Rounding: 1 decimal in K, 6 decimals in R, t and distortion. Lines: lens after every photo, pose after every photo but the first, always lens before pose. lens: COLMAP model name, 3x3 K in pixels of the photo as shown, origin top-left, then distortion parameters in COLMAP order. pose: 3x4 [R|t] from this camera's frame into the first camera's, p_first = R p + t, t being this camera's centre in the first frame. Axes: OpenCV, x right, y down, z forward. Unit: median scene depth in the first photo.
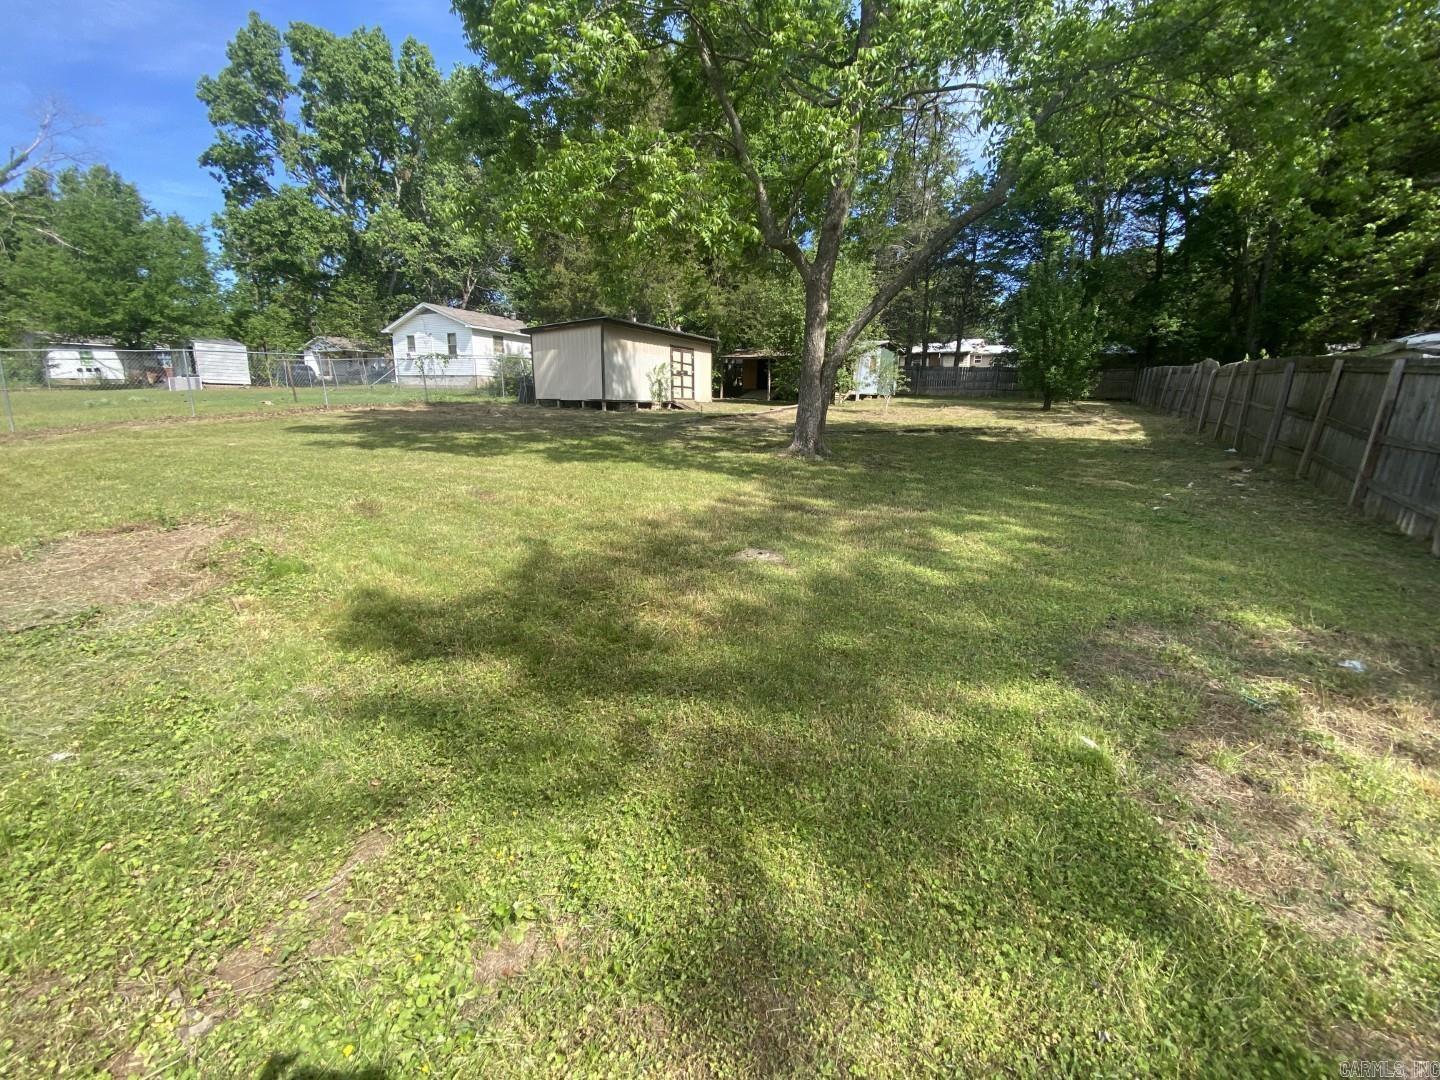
lens RADIAL K [[584.0, 0, 721.3], [0, 584.0, 536.0], [0, 0, 1]] dist [0.046528, -0.034417]
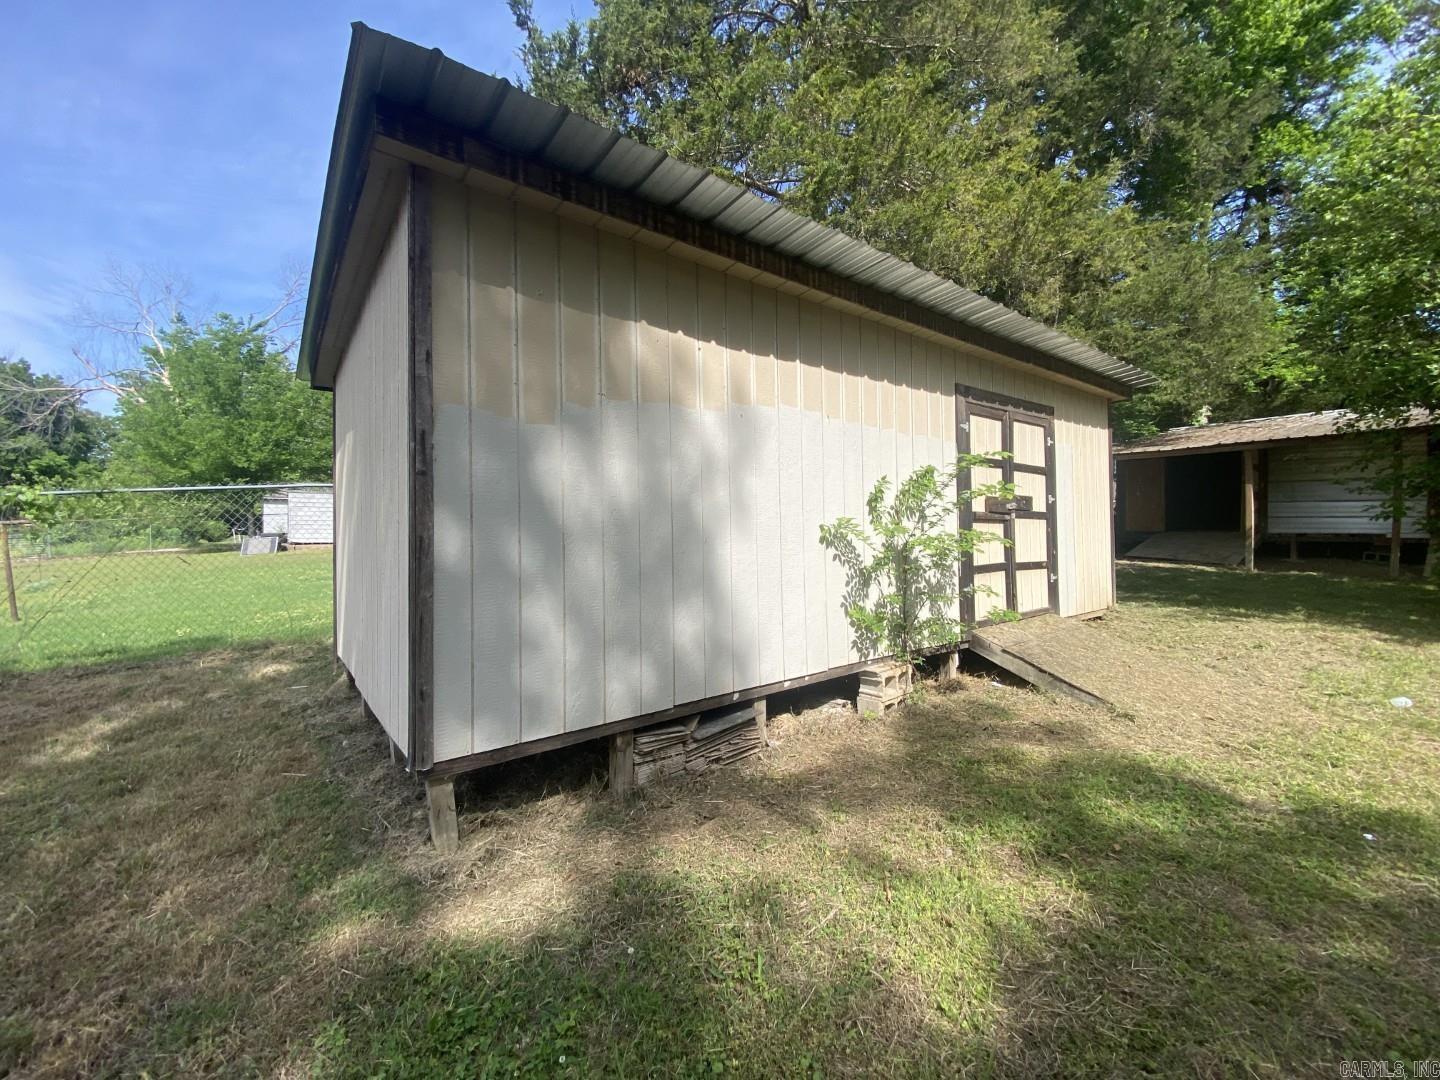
lens RADIAL K [[584.0, 0, 721.3], [0, 584.0, 536.0], [0, 0, 1]] dist [0.046528, -0.034417]
pose [[0.911968, -0.030650, -0.409114, -0.077050], [-0.056173, 0.978485, -0.198524, -0.220467], [0.406397, 0.204029, 0.890626, 0.769996]]
